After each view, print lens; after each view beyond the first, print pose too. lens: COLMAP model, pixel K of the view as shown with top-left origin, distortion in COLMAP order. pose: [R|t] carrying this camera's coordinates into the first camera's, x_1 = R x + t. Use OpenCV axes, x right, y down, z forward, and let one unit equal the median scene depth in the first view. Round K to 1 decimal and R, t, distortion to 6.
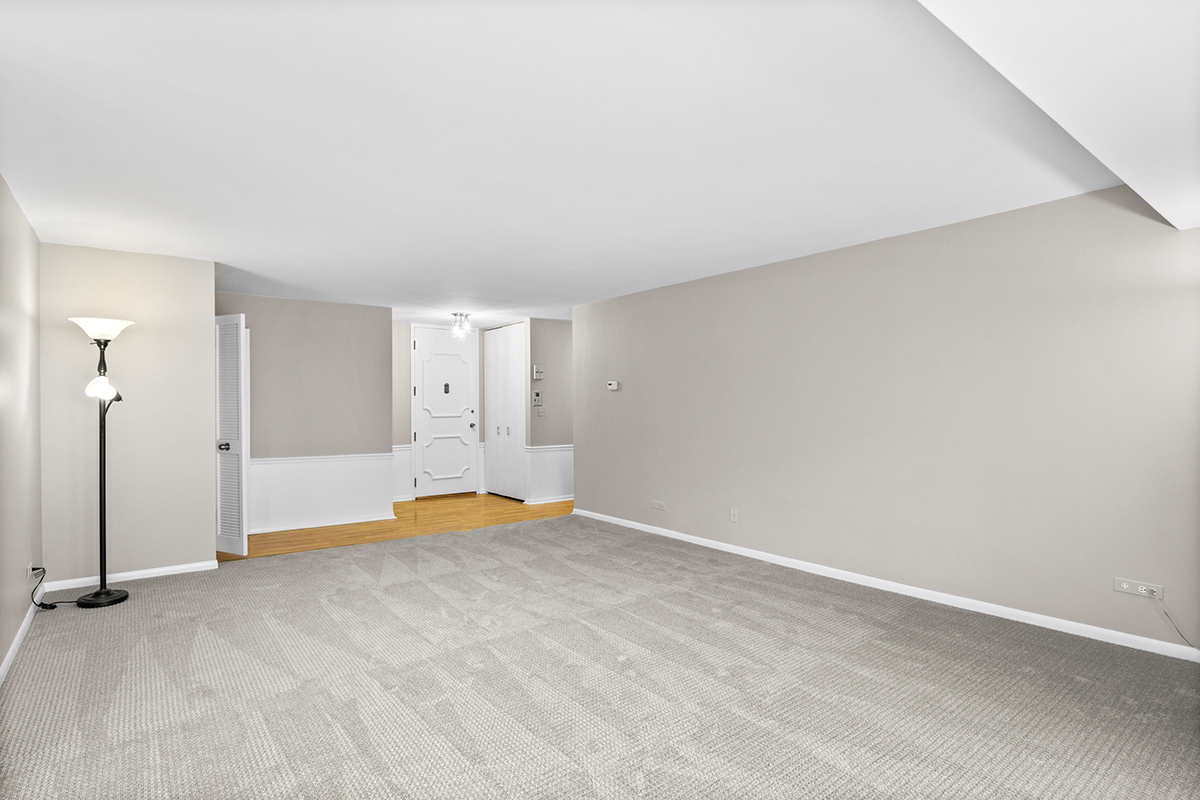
lens RADIAL K [[604.2, 0, 612.4], [0, 604.2, 395.8], [0, 0, 1]] dist [-0.003036, -0.002152]
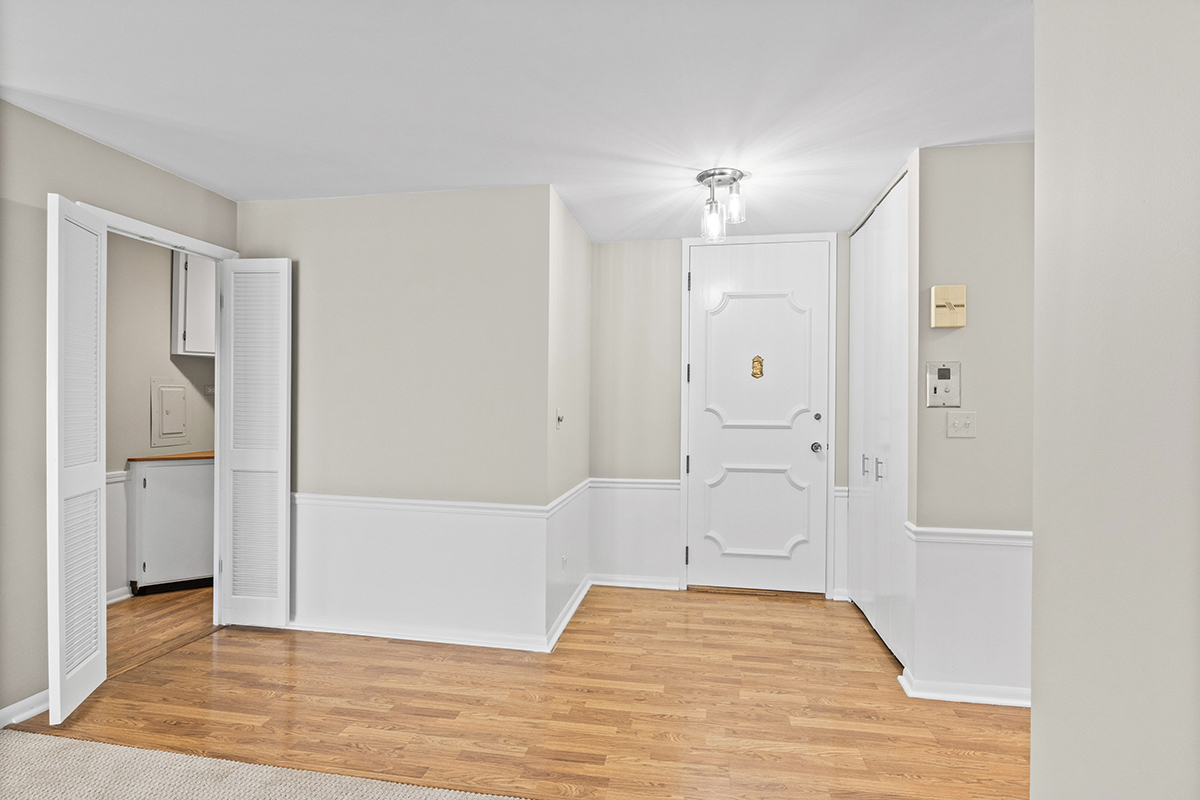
lens RADIAL K [[604.2, 0, 597.8], [0, 604.2, 403.1], [0, 0, 1]] dist [-0.003036, -0.002152]
pose [[0.660841, 0.012670, -0.750419, 0.000612], [-0.001249, 0.999875, 0.015782, 0.009024], [0.750525, -0.009492, 0.660774, 0.606054]]
